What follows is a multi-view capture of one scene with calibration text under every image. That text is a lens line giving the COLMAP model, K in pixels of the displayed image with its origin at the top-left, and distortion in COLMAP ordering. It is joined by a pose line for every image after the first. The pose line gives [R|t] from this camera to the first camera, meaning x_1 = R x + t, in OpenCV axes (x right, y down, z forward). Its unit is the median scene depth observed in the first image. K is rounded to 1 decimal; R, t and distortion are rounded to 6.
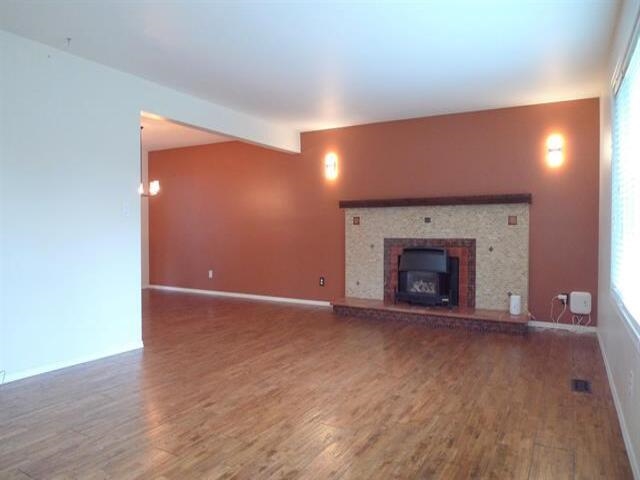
lens RADIAL K [[444.0, 0, 320.0], [0, 444.0, 240.0], [0, 0, 1]] dist [-0.043156, -0.003125]
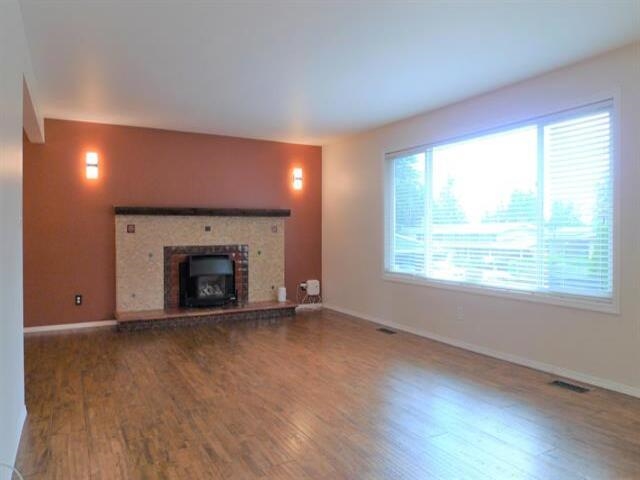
lens RADIAL K [[444.0, 0, 320.0], [0, 444.0, 240.0], [0, 0, 1]] dist [-0.043156, -0.003125]
pose [[0.517005, -0.012429, 0.855892, -0.558804], [0.028214, 0.999599, -0.002526, -0.006713], [-0.855517, 0.025454, 0.517149, 0.200353]]
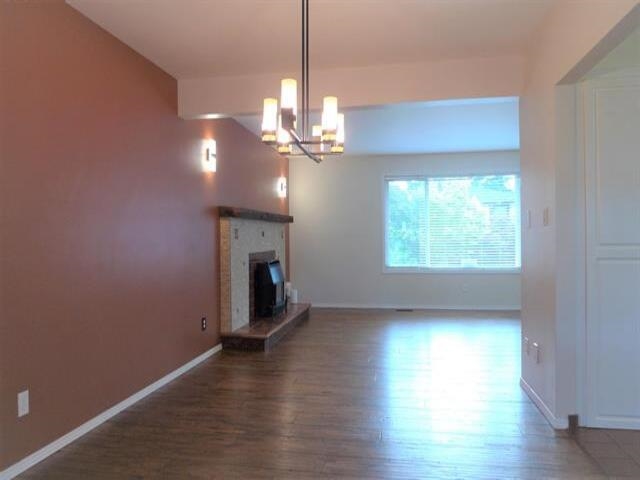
lens RADIAL K [[444.0, 0, 320.0], [0, 444.0, 240.0], [0, 0, 1]] dist [-0.043156, -0.003125]
pose [[-0.328043, 0.002595, 0.944659, -0.805088], [0.043934, 0.998956, 0.012512, -0.039005], [-0.943641, 0.045607, -0.327814, 1.237179]]
